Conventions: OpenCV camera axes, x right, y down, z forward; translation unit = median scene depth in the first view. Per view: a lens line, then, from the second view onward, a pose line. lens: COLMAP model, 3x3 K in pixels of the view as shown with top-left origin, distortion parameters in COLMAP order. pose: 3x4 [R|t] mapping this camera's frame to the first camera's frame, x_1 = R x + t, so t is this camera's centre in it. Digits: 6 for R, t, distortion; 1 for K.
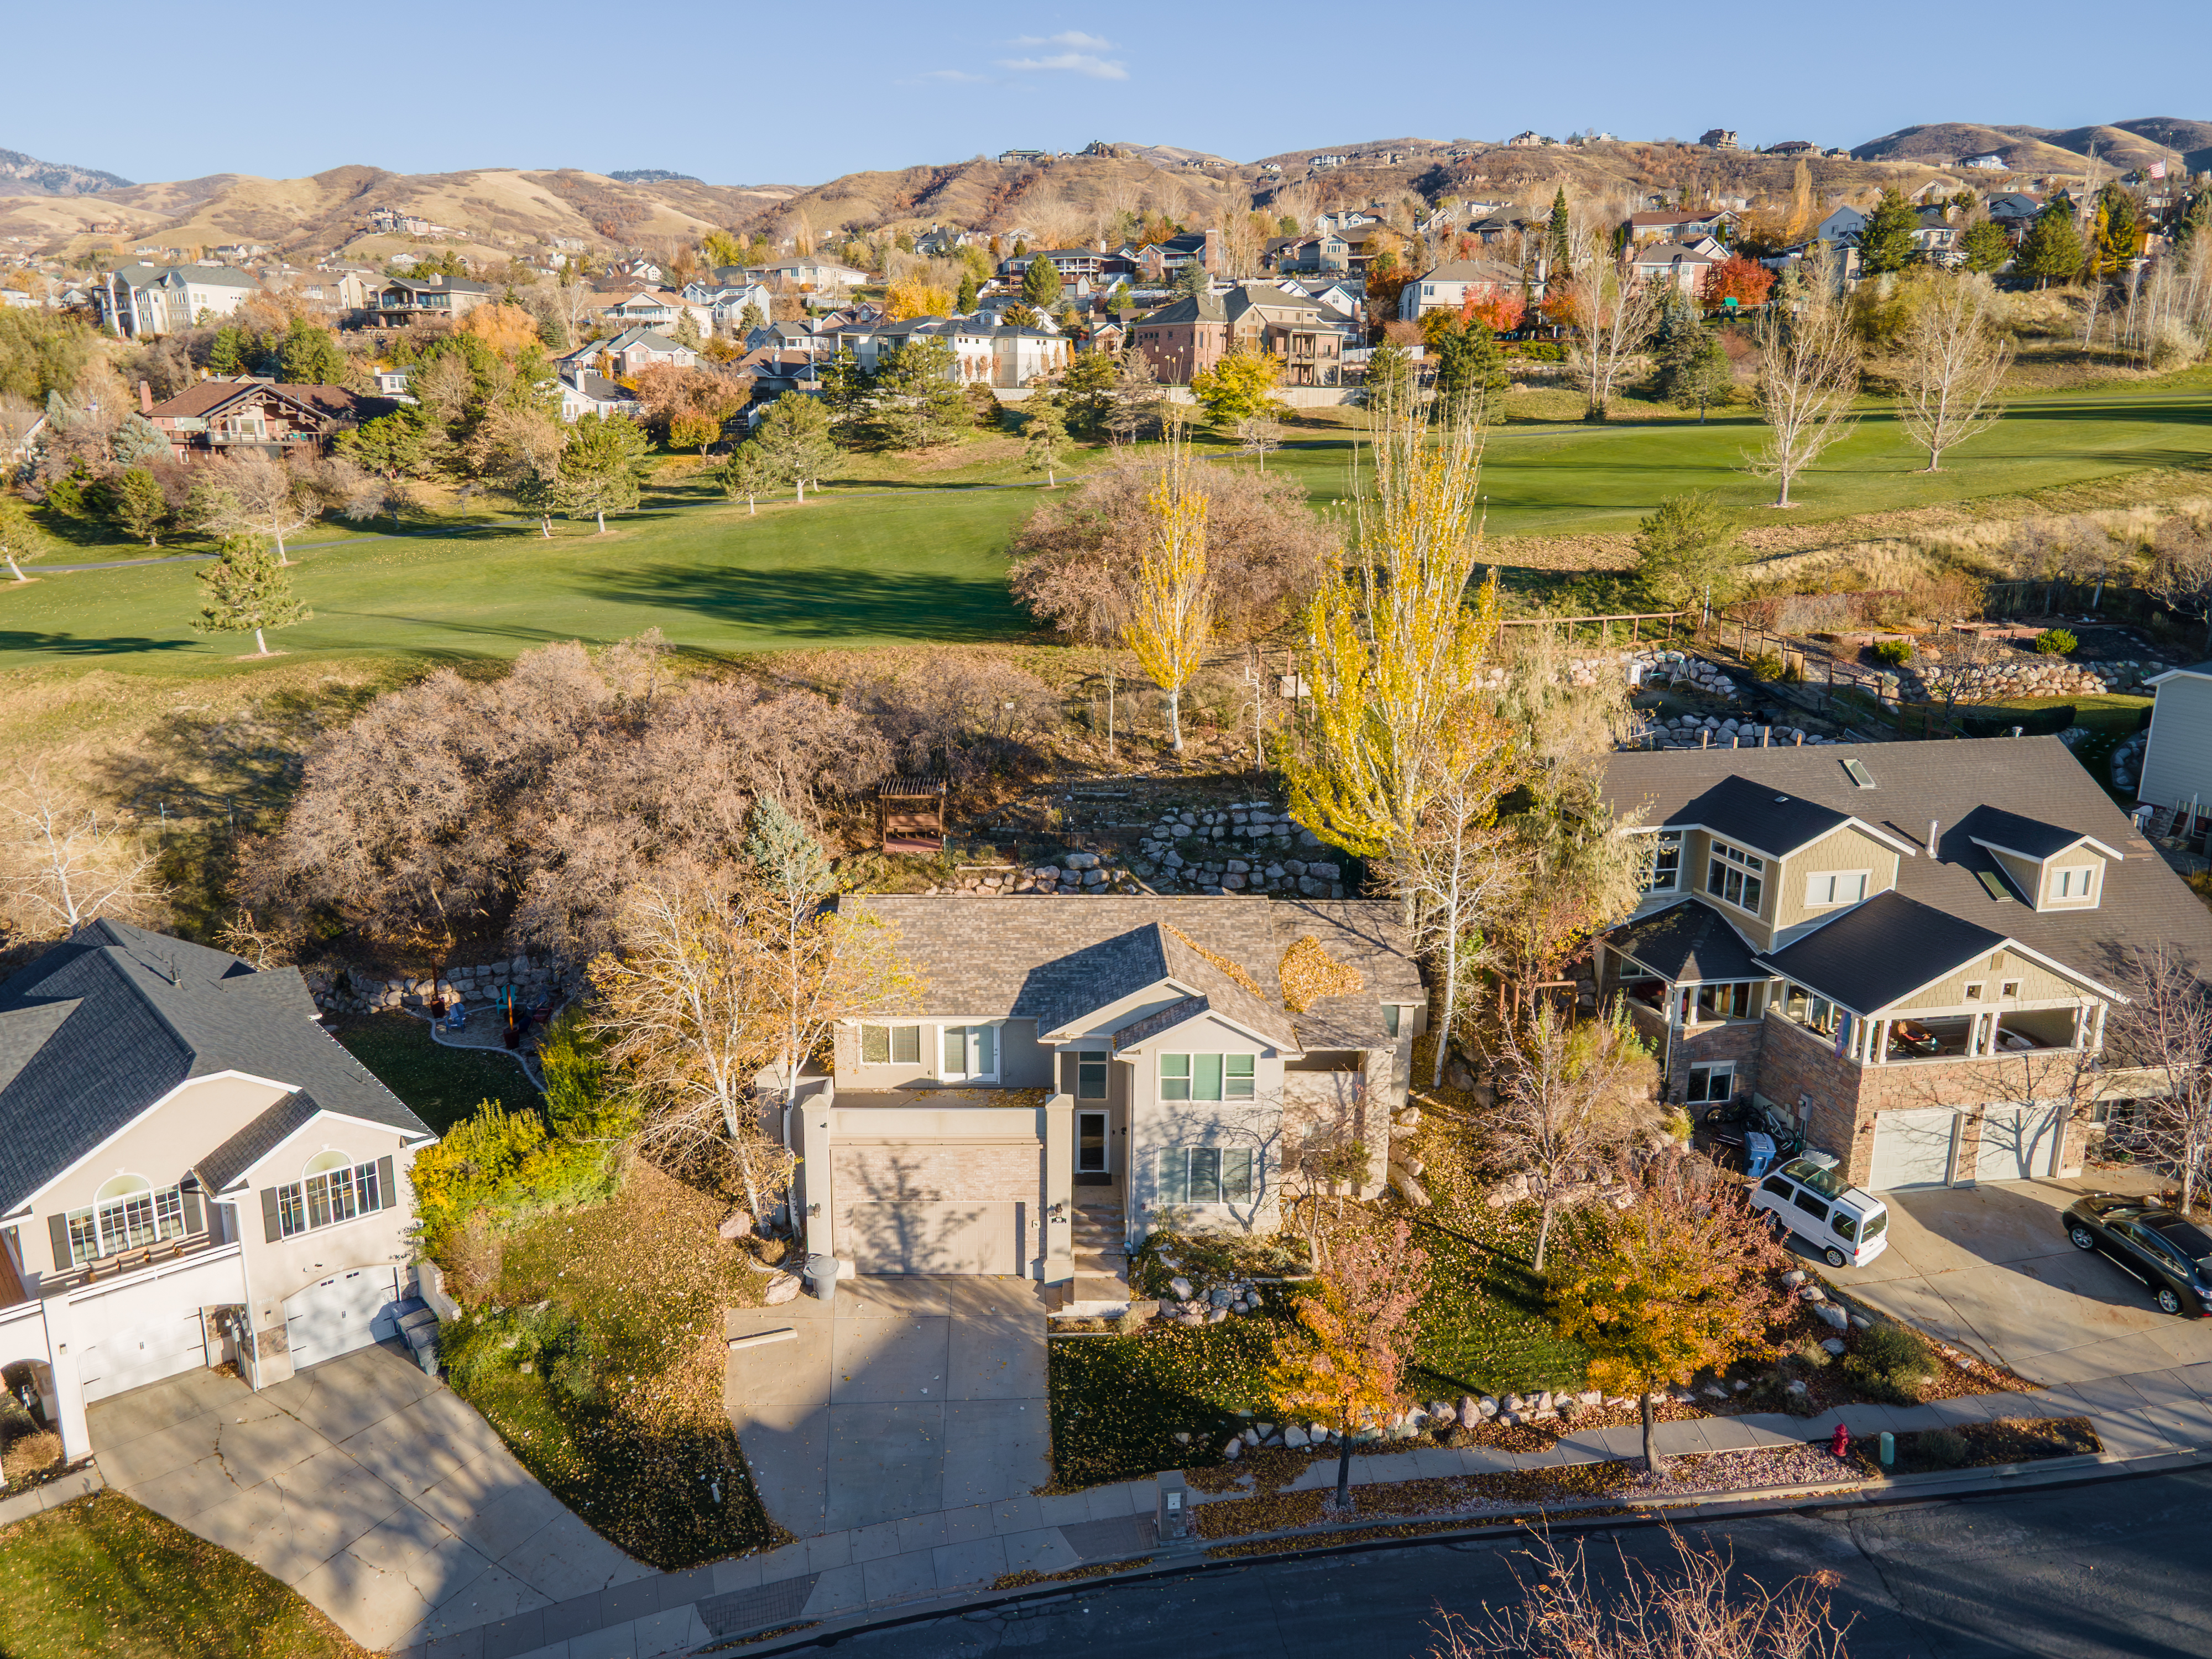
lens RADIAL K [[1613.1, 0, 1088.1], [0, 1613.1, 823.5], [0, 0, 1]] dist [0.031502, 0.018869]
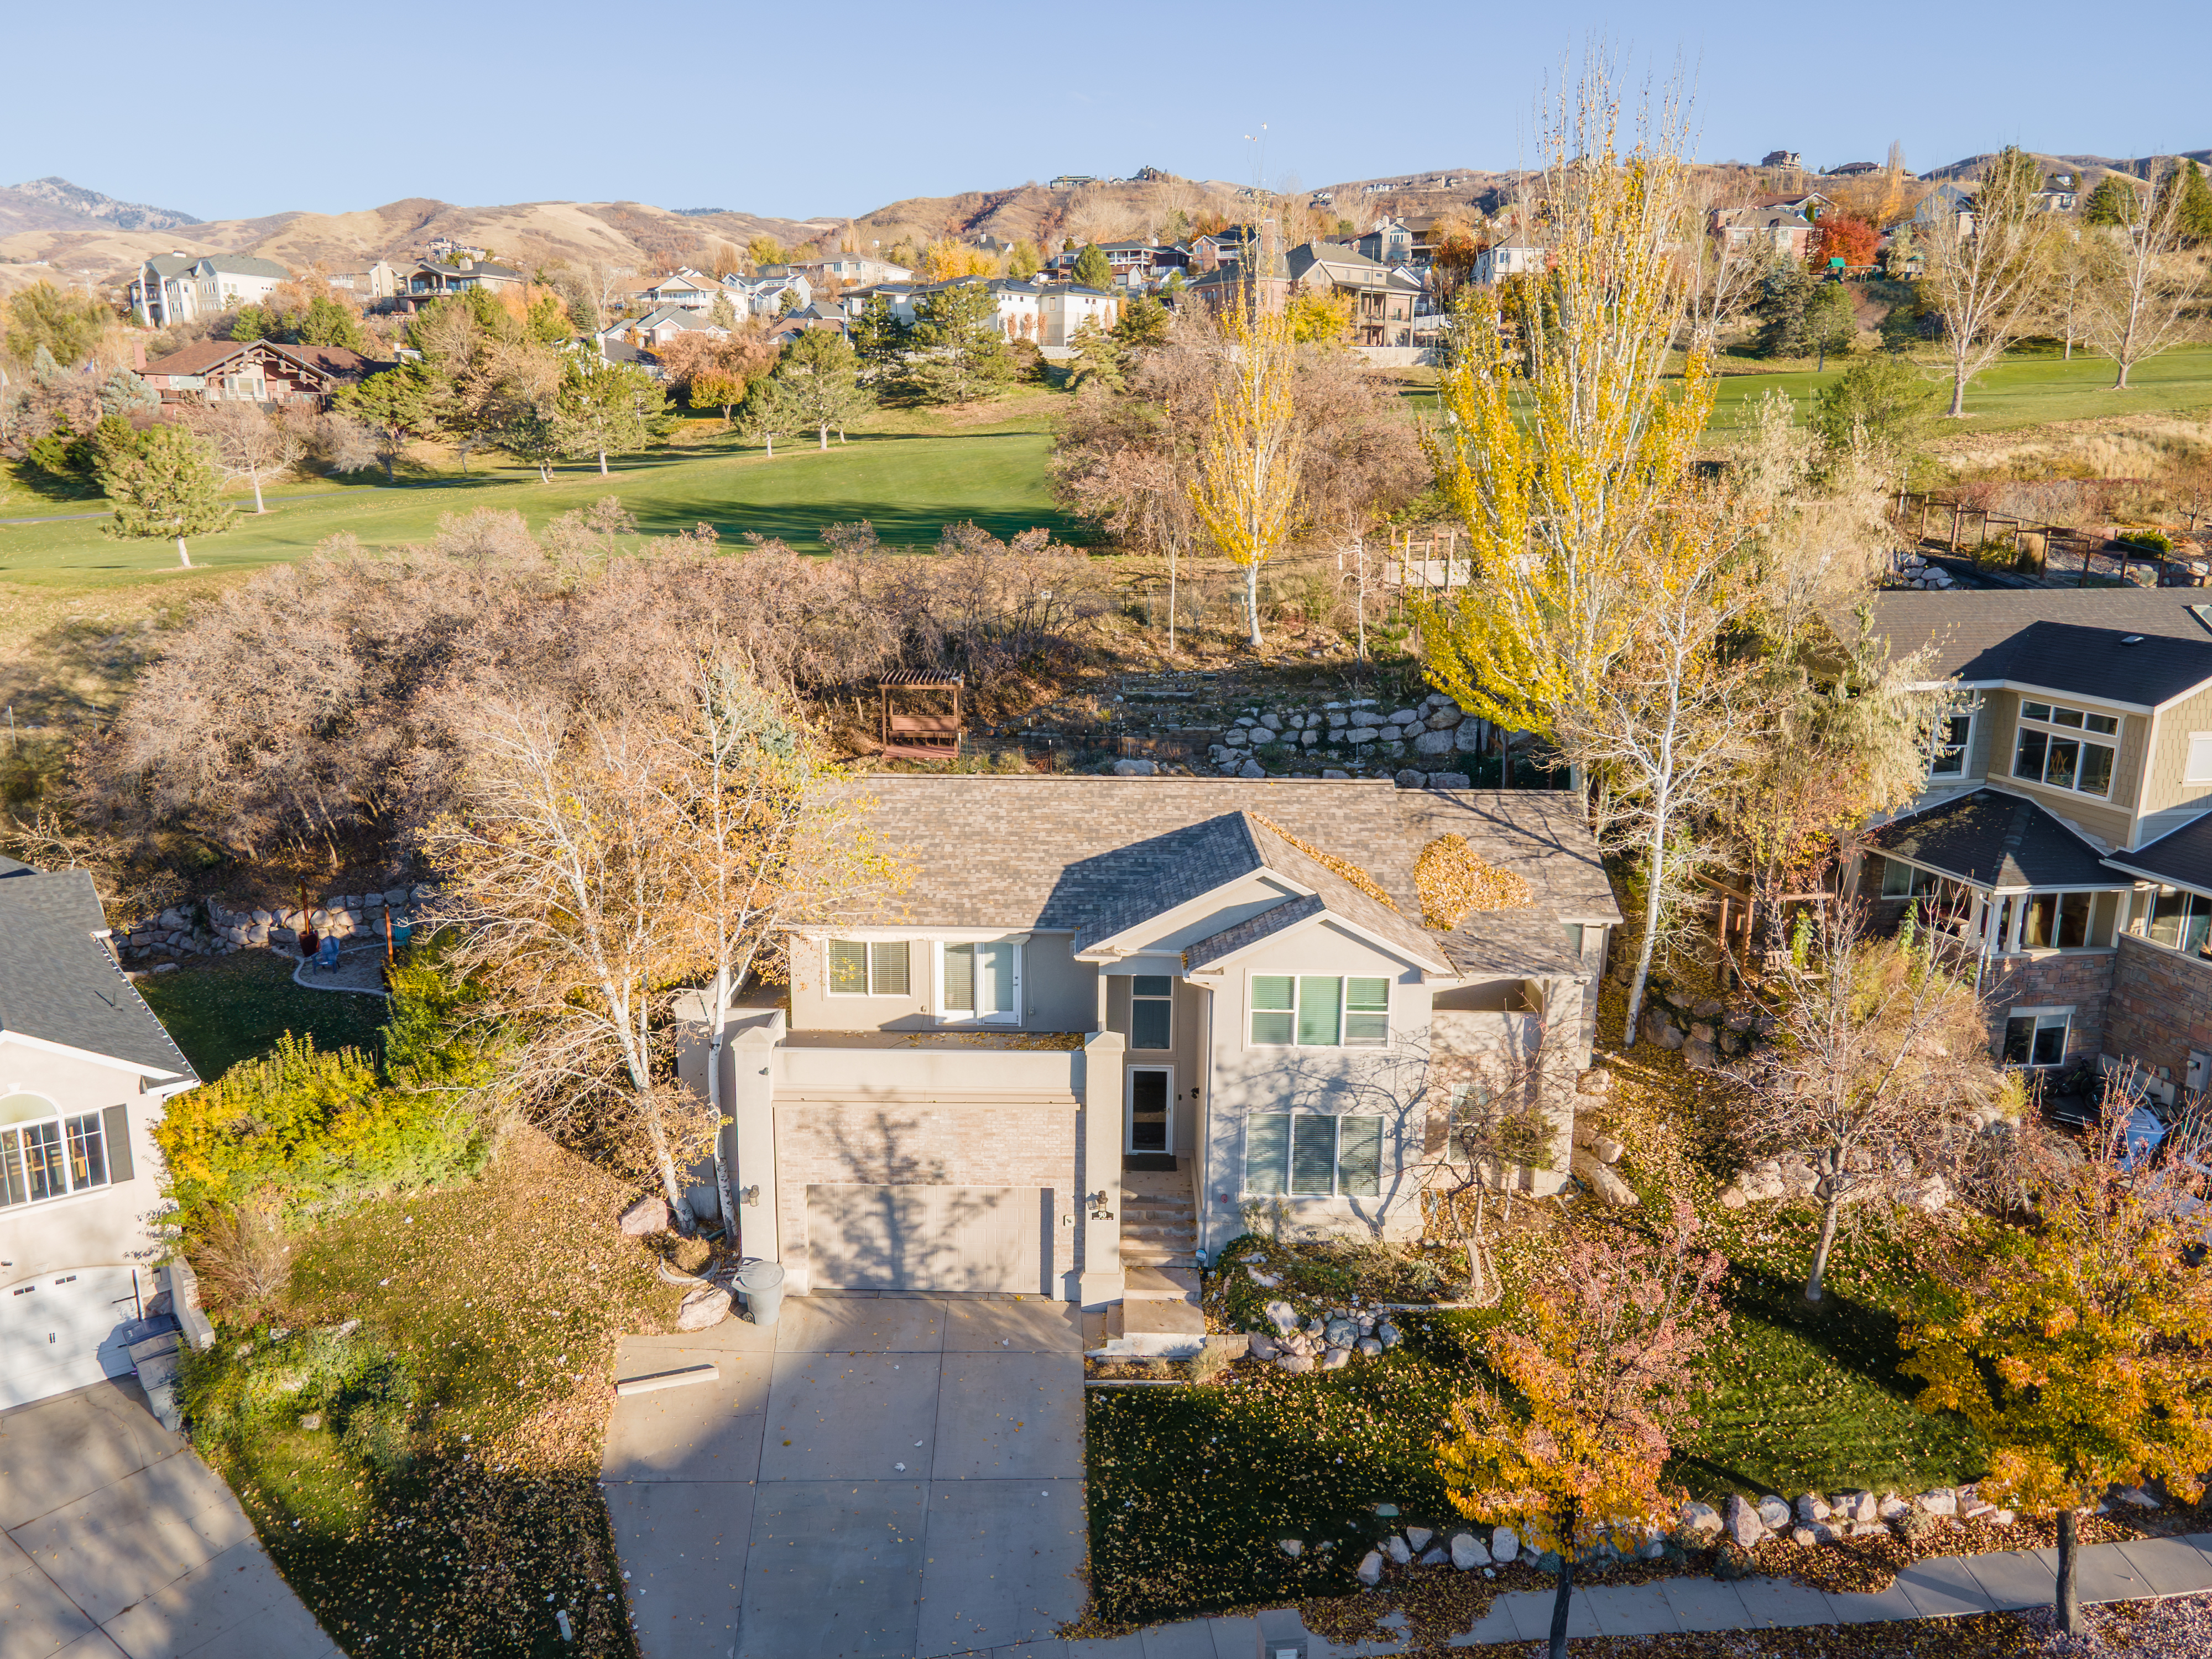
lens RADIAL K [[1613.1, 0, 1090.8], [0, 1613.1, 828.3], [0, 0, 1]] dist [0.031502, 0.018869]
pose [[0.999613, 0.008472, -0.026488, -0.005684], [-0.008930, 0.999811, -0.017244, 0.084252], [0.026337, 0.017474, 0.999500, 0.280097]]
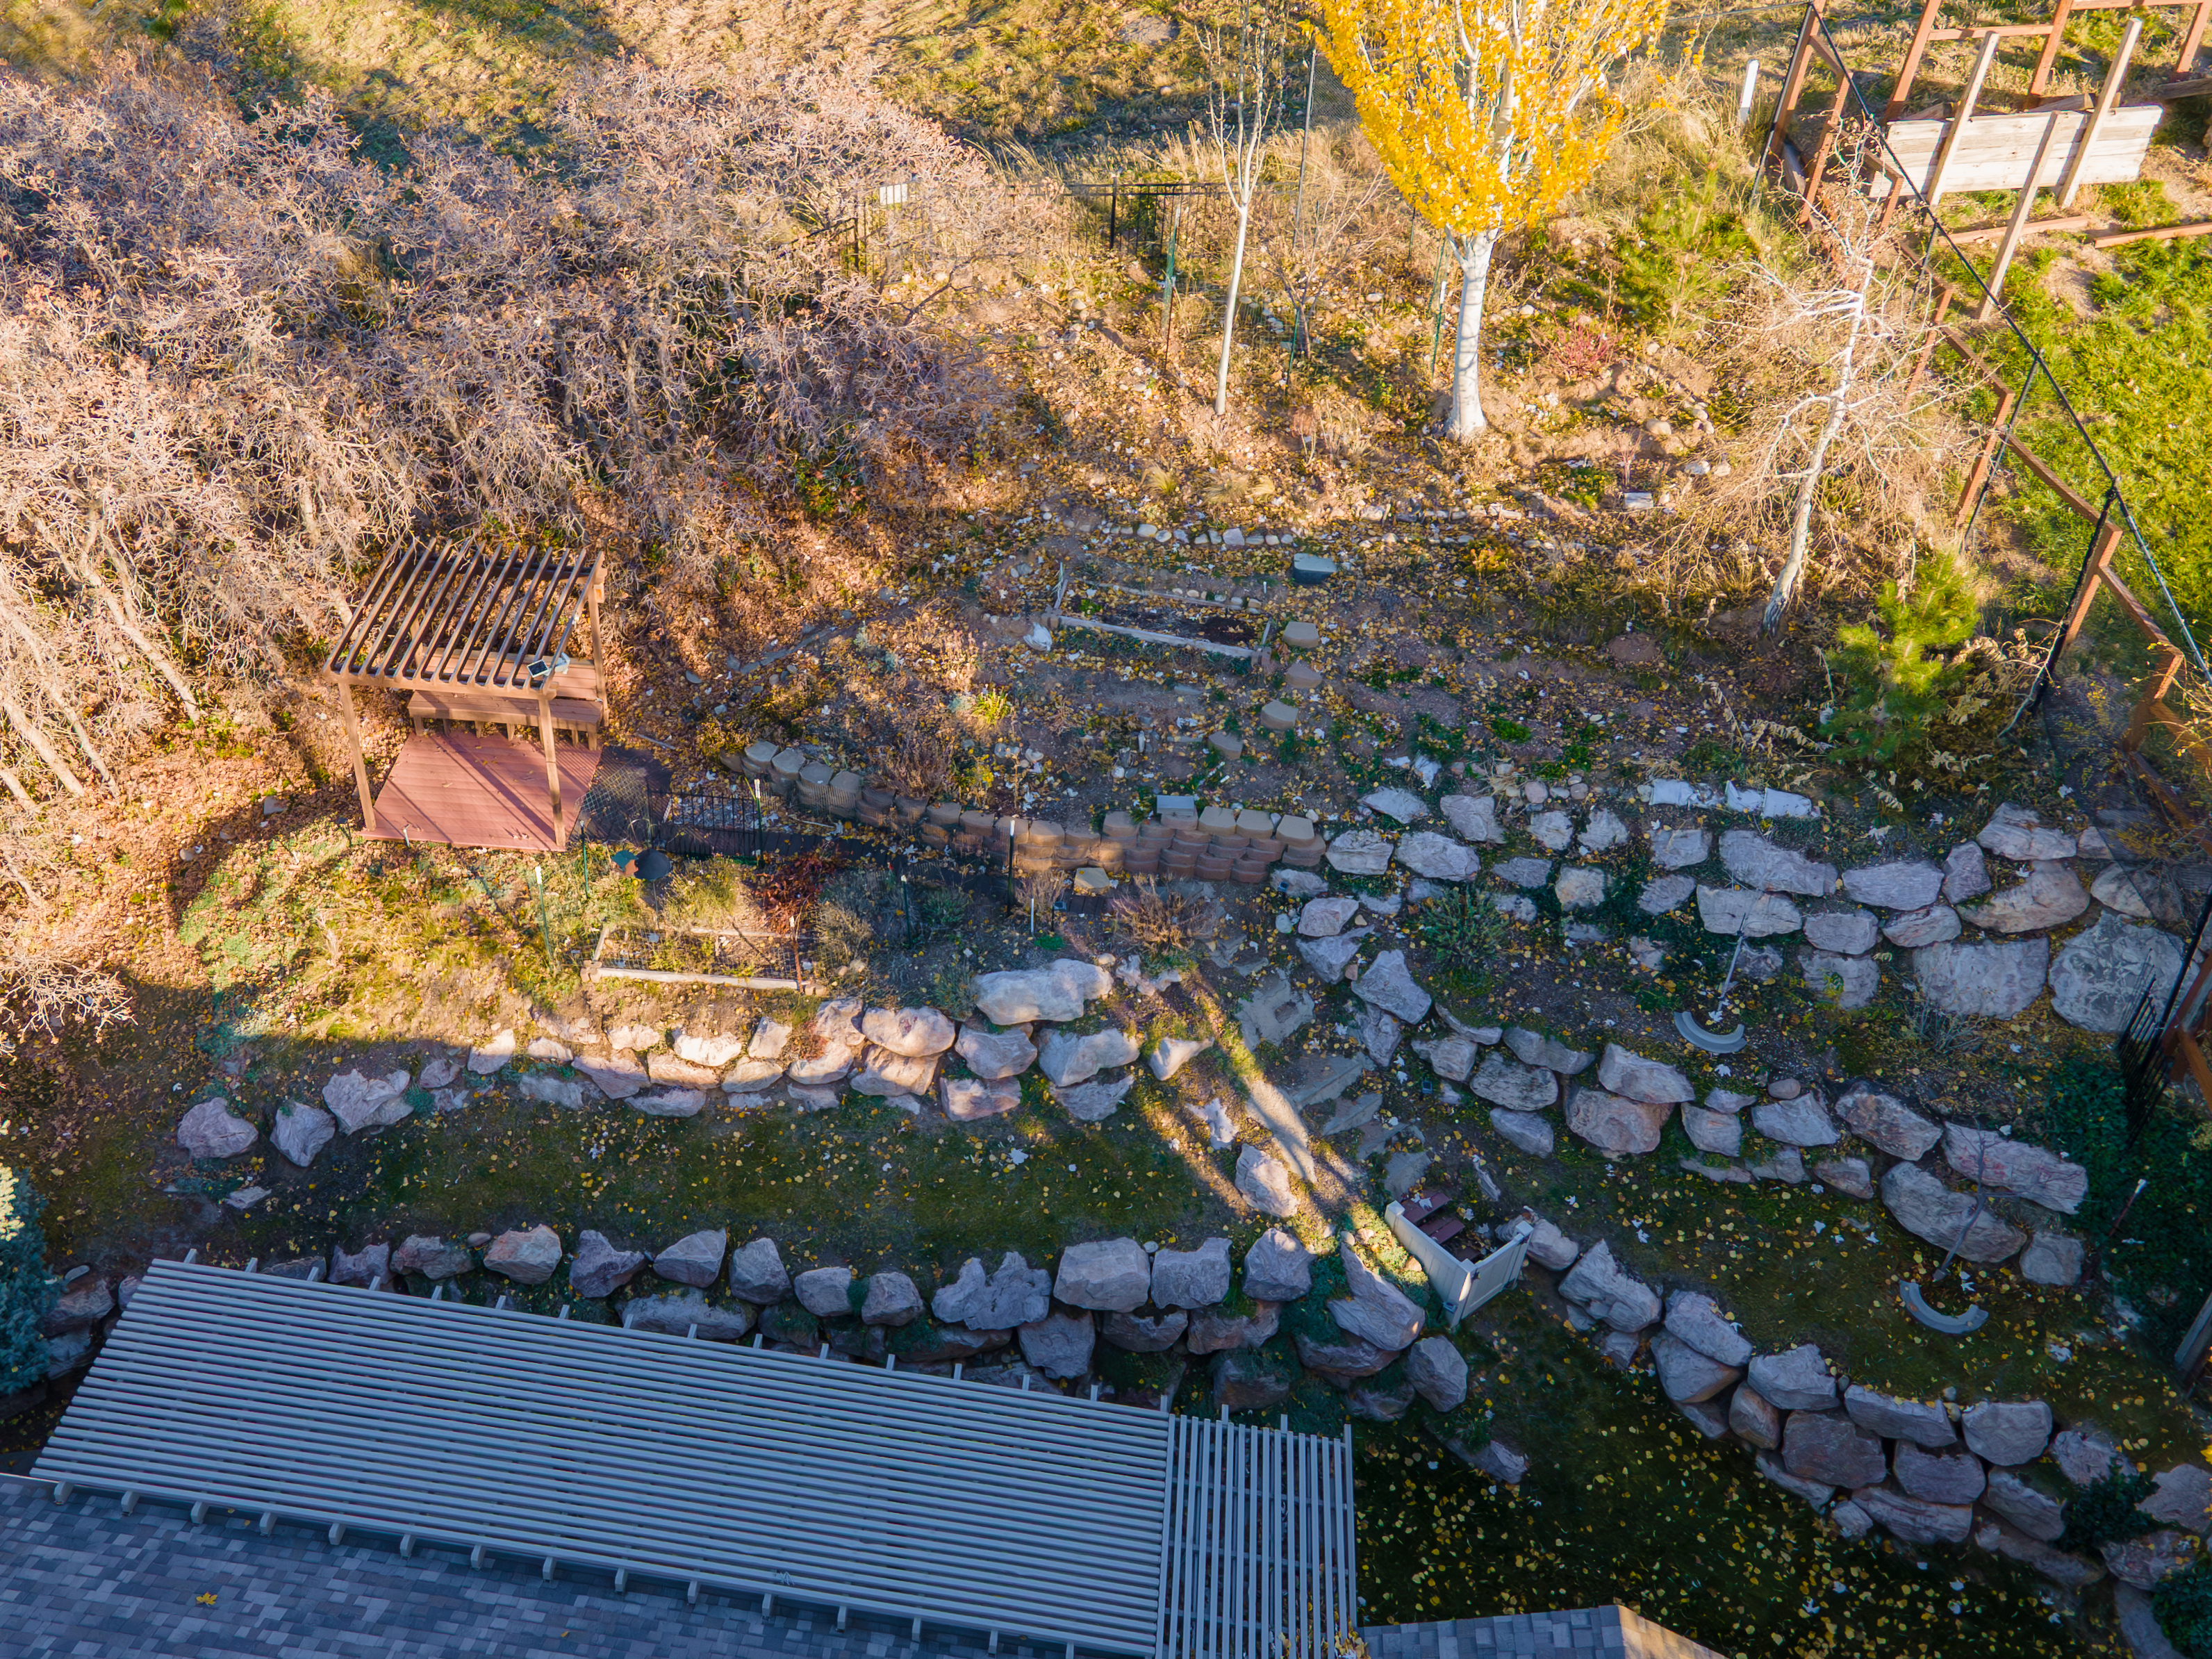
lens RADIAL K [[2034.1, 0, 857.7], [0, 2034.1, 727.9], [0, 0, 1]] dist [0.031308, 0.000000]
pose [[0.983483, 0.105023, -0.147415, 0.014464], [-0.034095, 0.907362, 0.418965, -0.202093], [0.177759, -0.407019, 0.895956, 0.906338]]
